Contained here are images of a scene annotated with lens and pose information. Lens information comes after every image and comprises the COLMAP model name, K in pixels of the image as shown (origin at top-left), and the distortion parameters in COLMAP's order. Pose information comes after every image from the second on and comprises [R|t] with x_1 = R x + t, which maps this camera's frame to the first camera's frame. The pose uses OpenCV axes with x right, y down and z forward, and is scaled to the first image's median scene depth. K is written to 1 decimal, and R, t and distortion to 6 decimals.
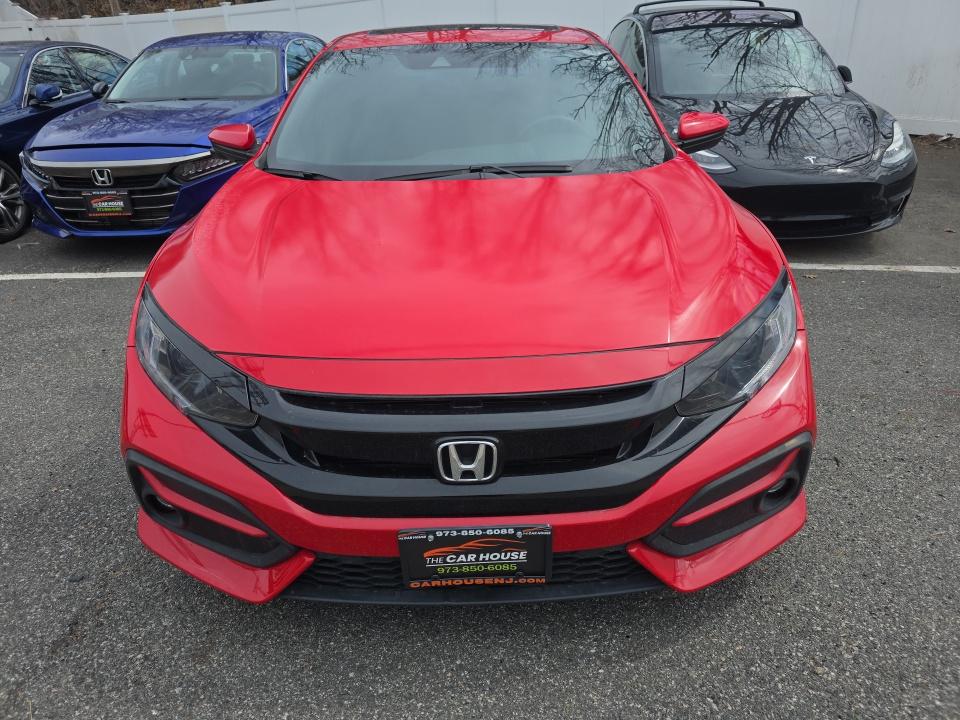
lens RADIAL K [[649.8, 0, 481.0], [0, 649.8, 342.7], [0, 0, 1]] dist [-0.000700, -0.002286]
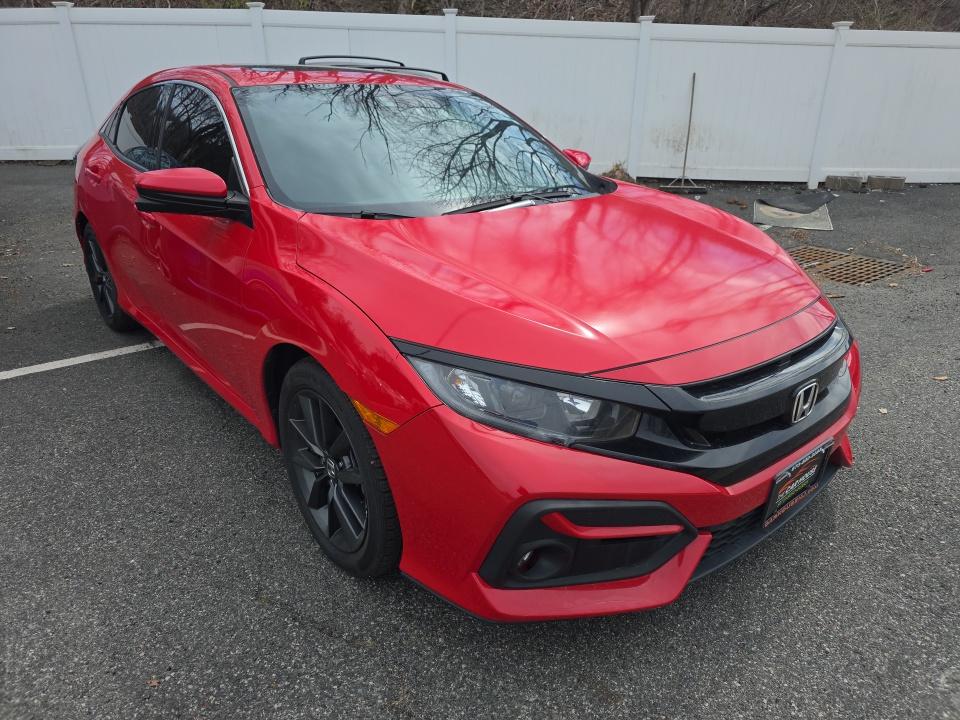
lens RADIAL K [[649.8, 0, 481.0], [0, 649.8, 342.7], [0, 0, 1]] dist [-0.000700, -0.002286]
pose [[0.778987, -0.185247, 0.599051, -0.752722], [0.228057, 0.973637, 0.004524, -0.049307], [-0.584096, 0.133094, 0.800698, 0.199063]]
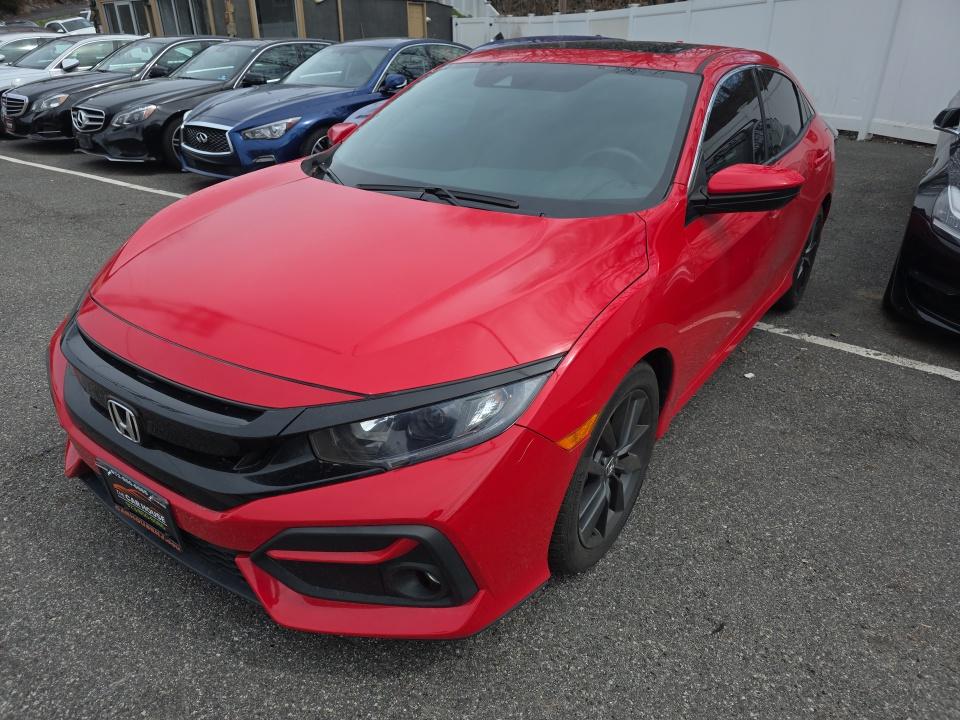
lens RADIAL K [[648.1, 0, 480.0], [0, 648.1, 360.0], [0, 0, 1]] dist [-0.002662, -0.000494]
pose [[0.816654, 0.283148, -0.502895, 0.648124], [-0.271300, 0.957441, 0.098509, -0.131581], [0.509384, 0.055988, 0.858716, 0.180485]]
